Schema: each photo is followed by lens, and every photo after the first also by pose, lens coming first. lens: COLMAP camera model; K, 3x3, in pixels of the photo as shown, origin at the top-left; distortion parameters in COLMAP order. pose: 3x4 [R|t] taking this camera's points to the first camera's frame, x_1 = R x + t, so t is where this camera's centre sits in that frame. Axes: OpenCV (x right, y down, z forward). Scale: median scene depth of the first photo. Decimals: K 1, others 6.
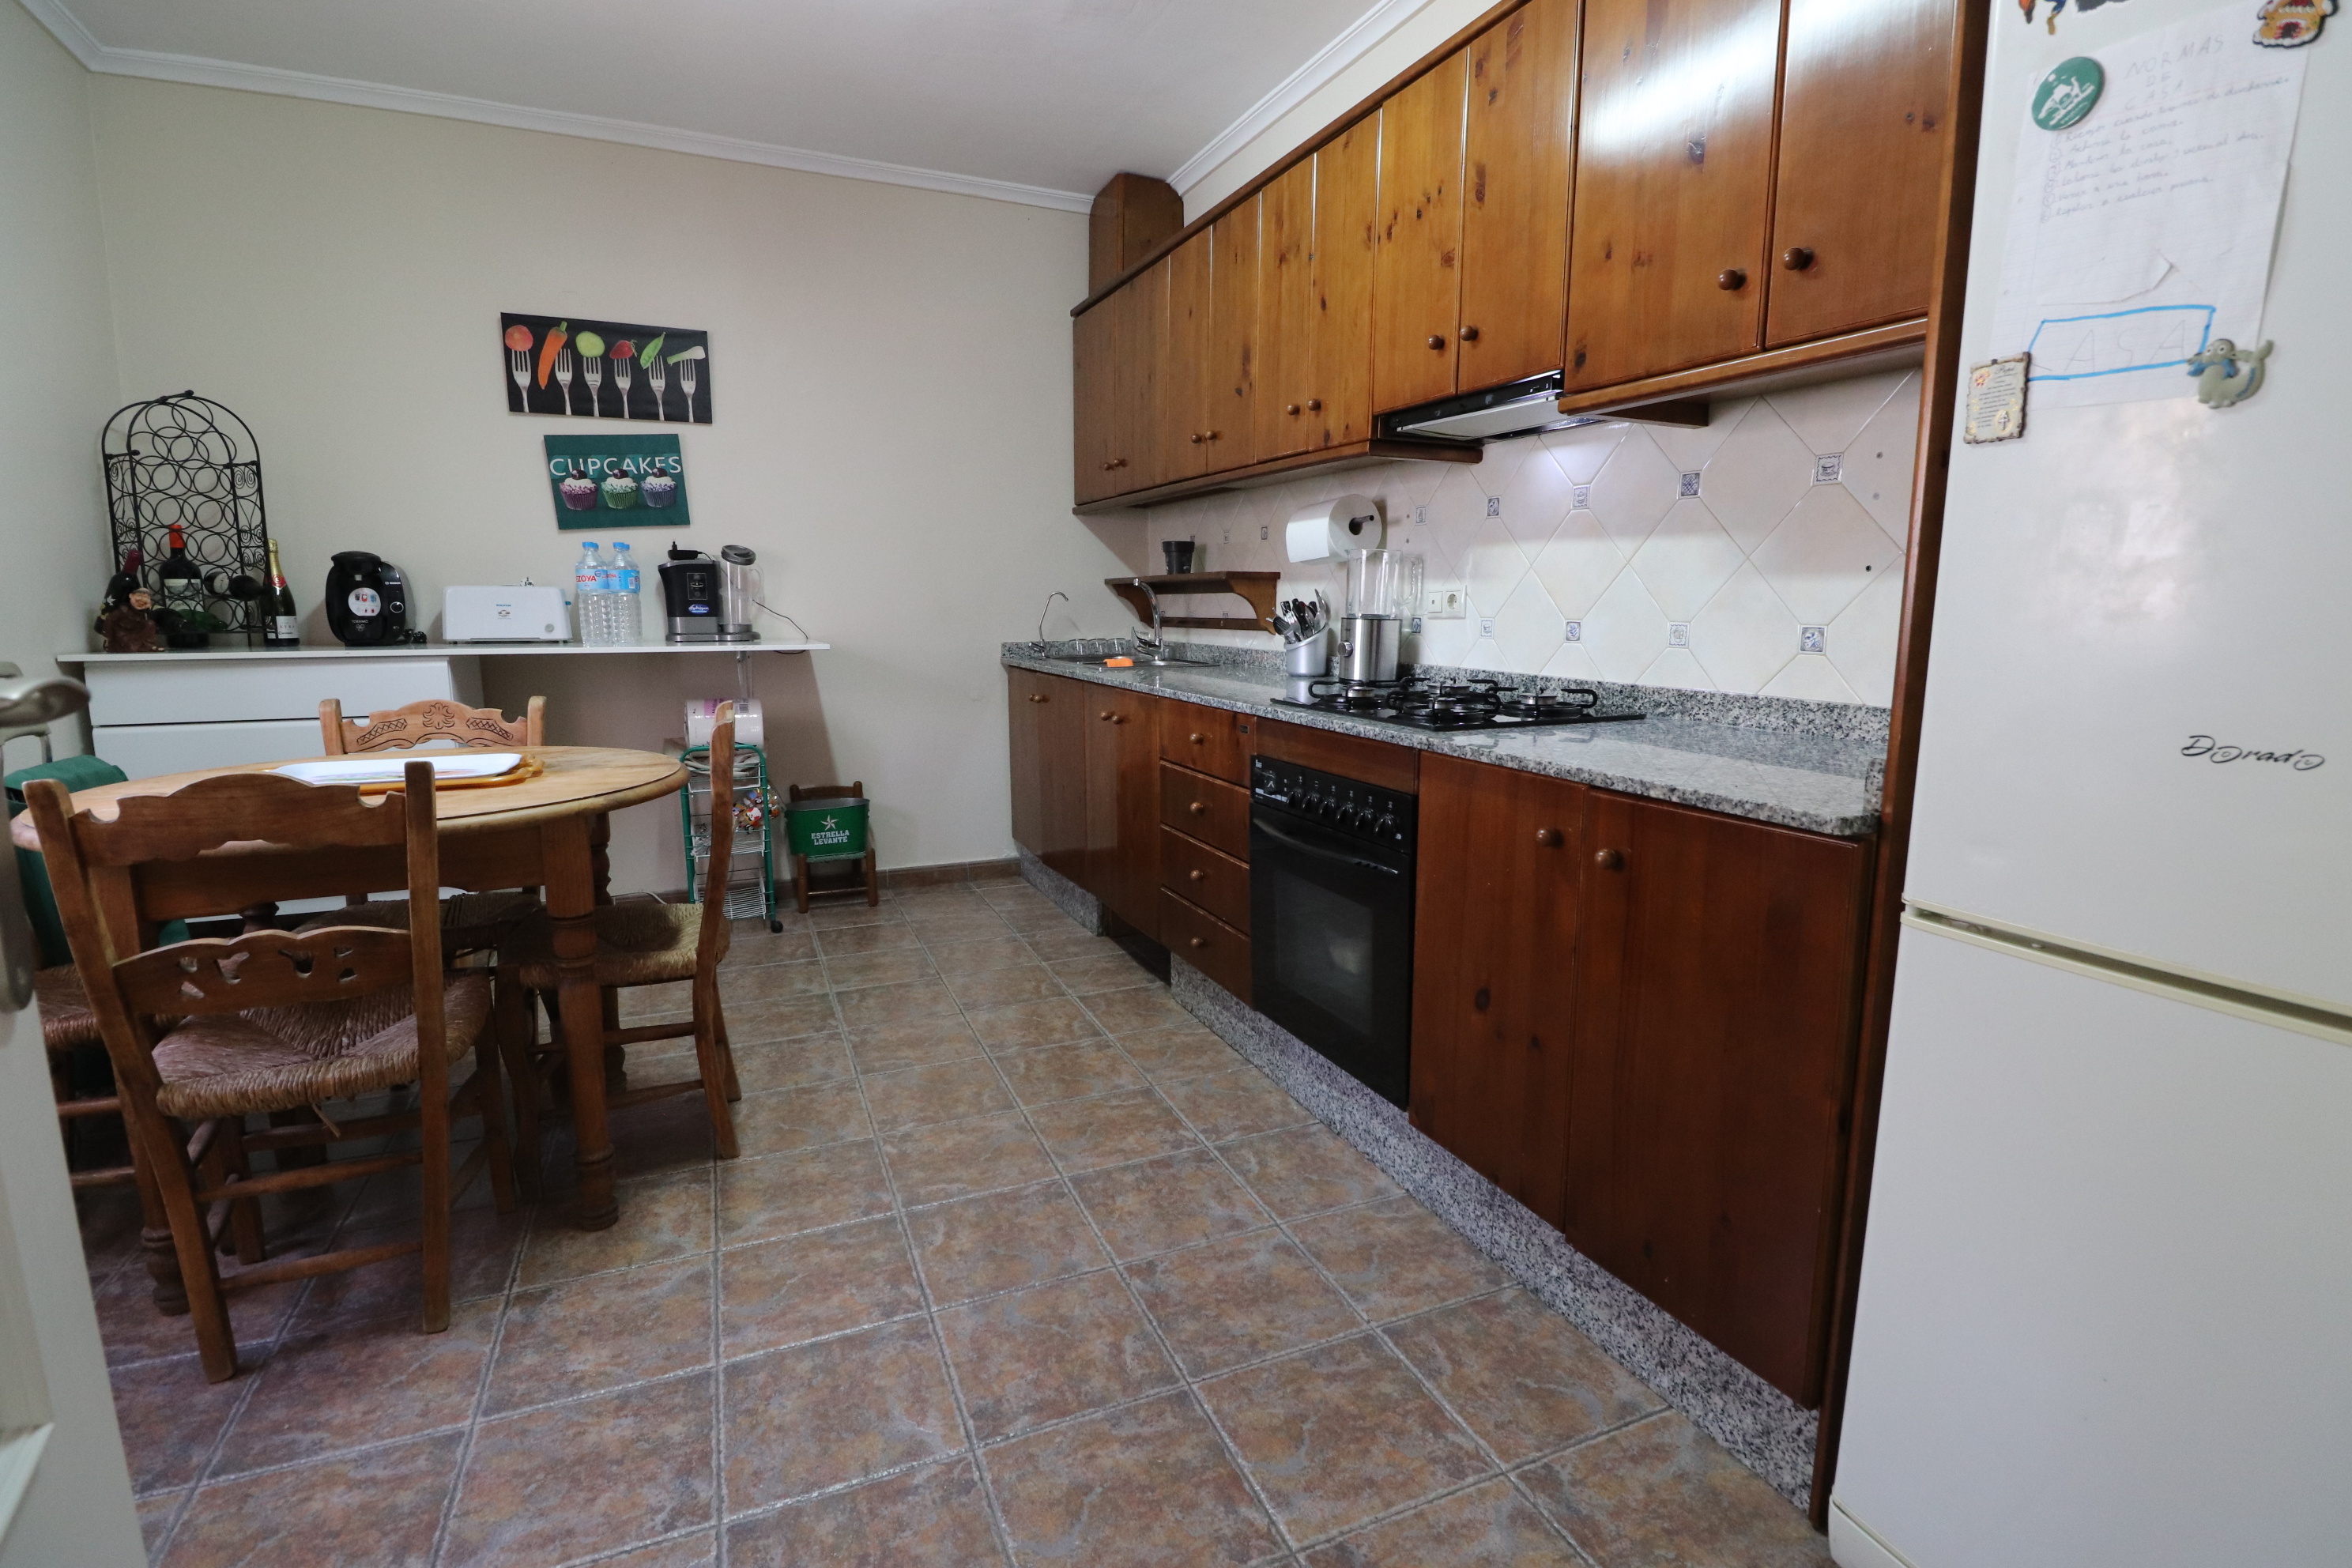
lens RADIAL K [[1103.2, 0, 1190.9], [0, 1103.2, 781.6], [0, 0, 1]] dist [-0.004322, -0.010912]
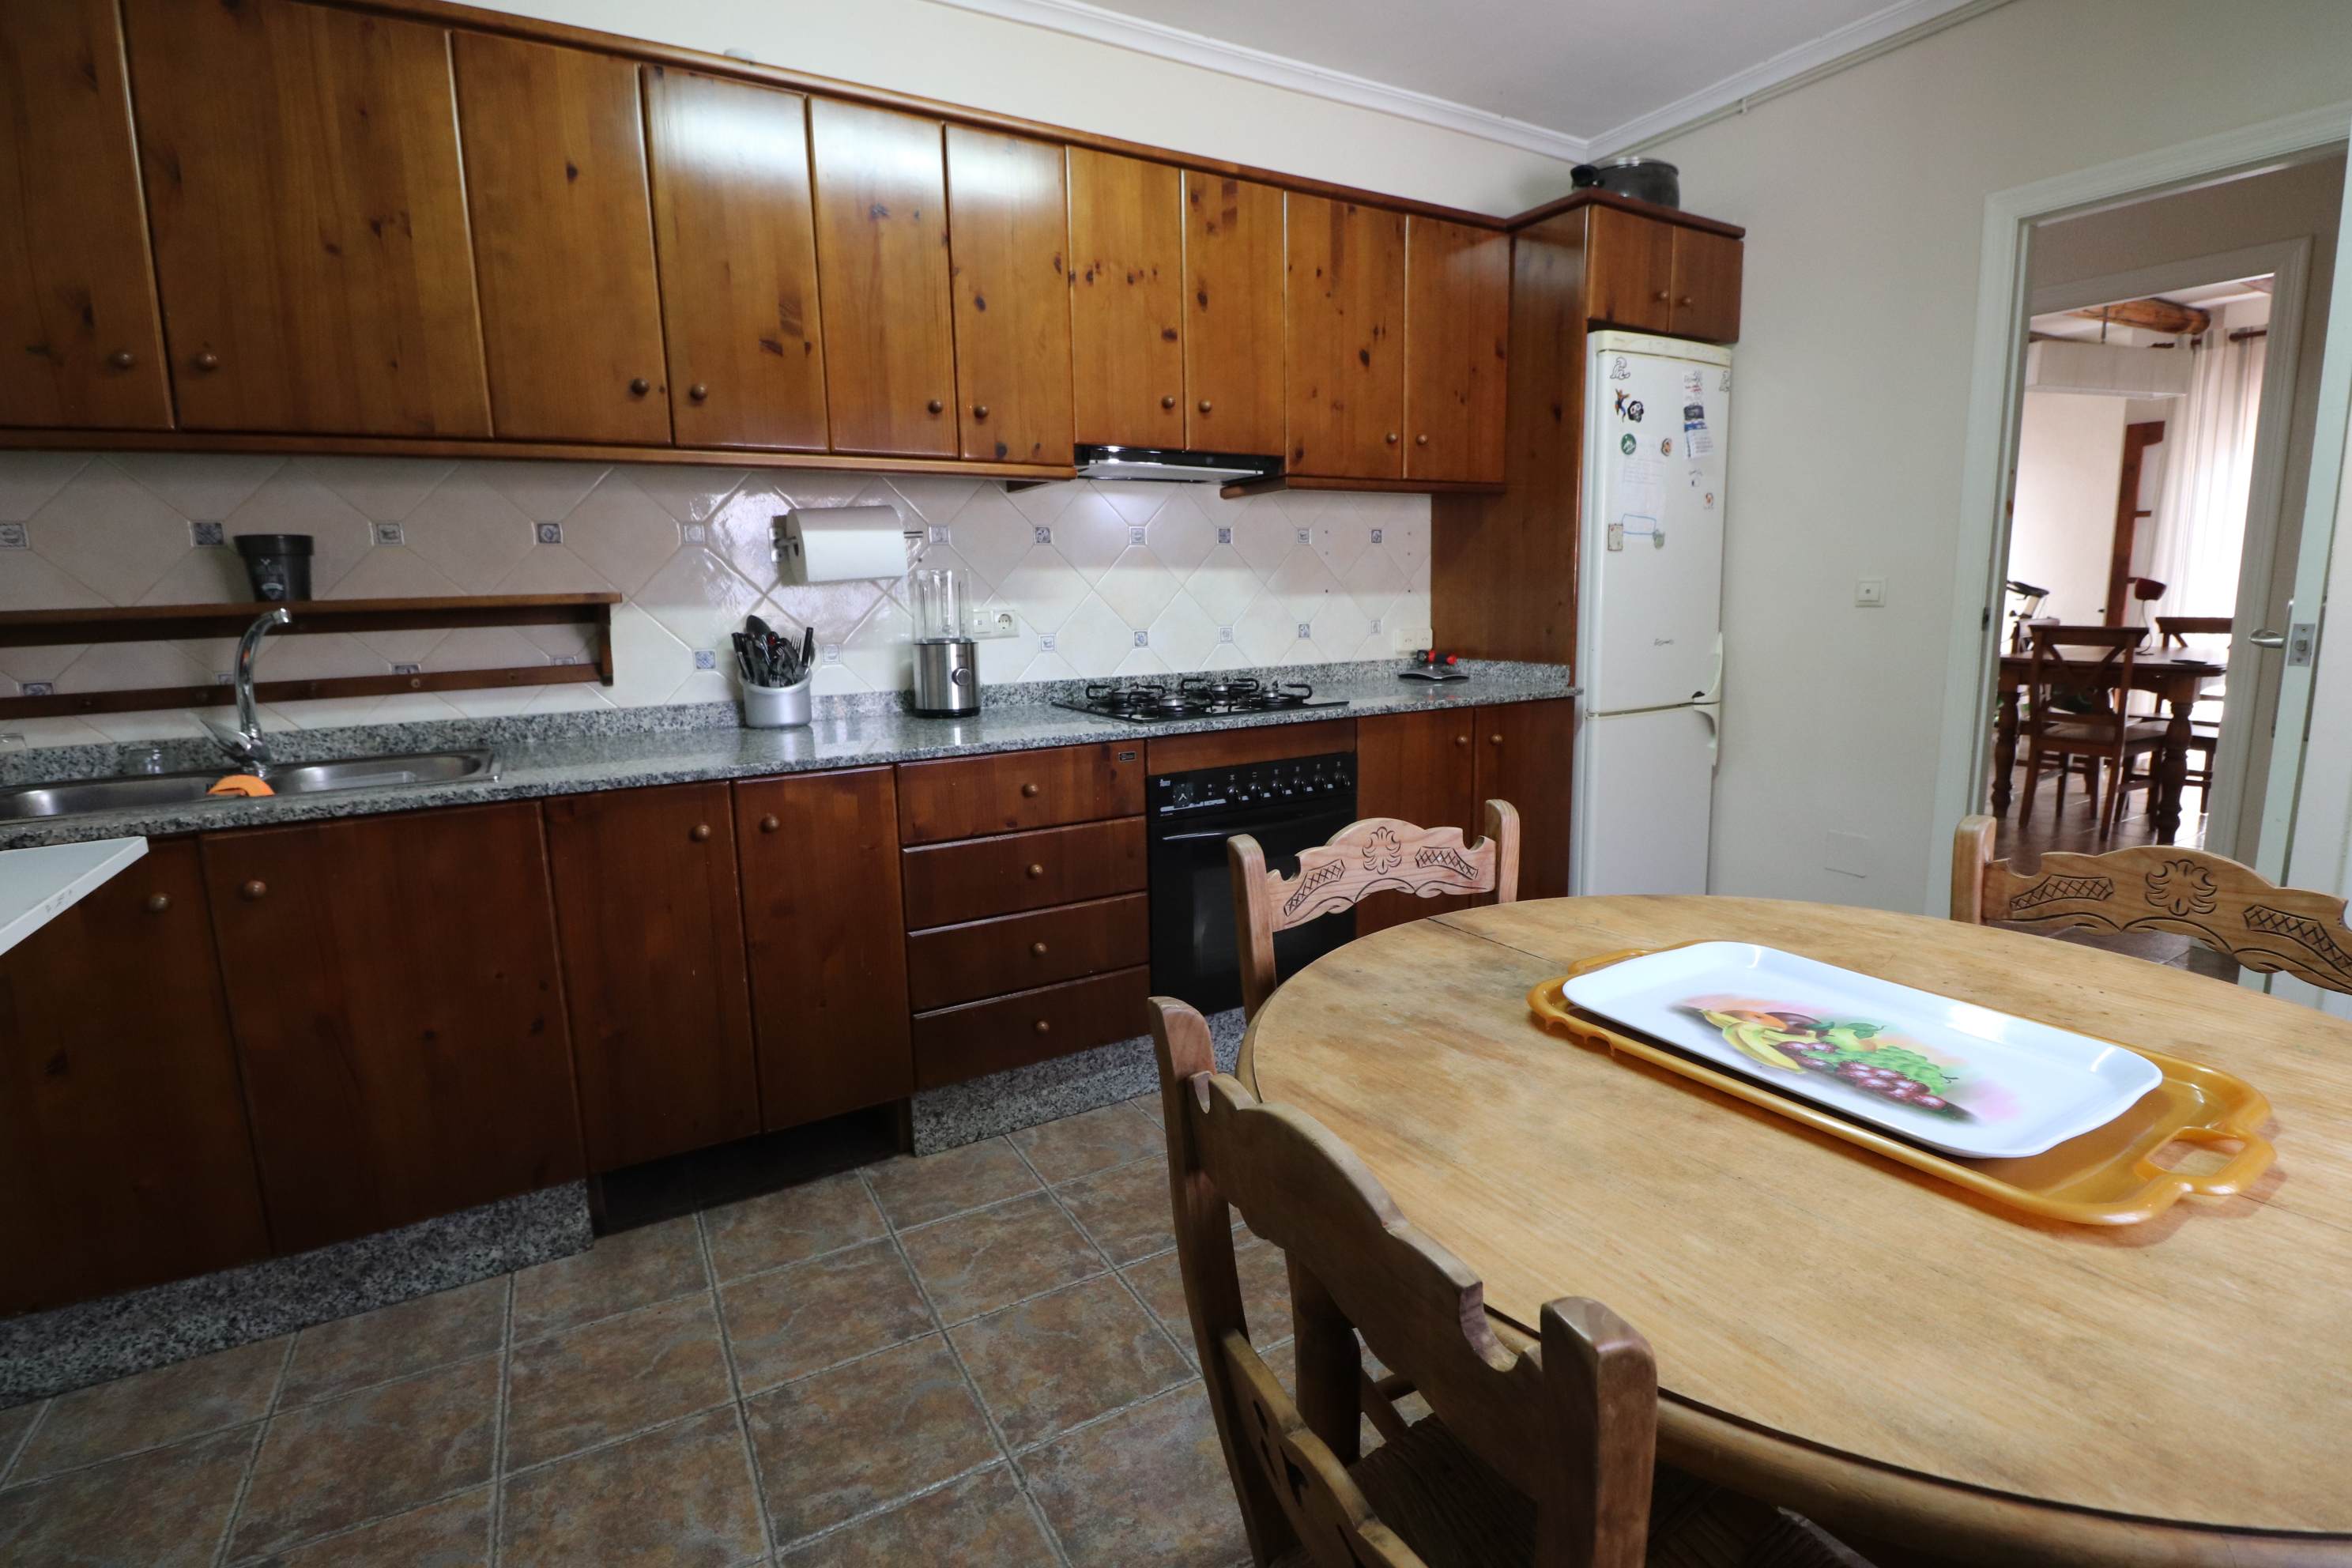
lens RADIAL K [[1103.2, 0, 1195.7], [0, 1103.2, 777.0], [0, 0, 1]] dist [-0.004322, -0.010912]
pose [[-0.112867, -0.164622, 0.979878, -0.886342], [0.184258, 0.965606, 0.183448, -0.191175], [-0.976376, 0.201256, -0.078652, 0.997794]]
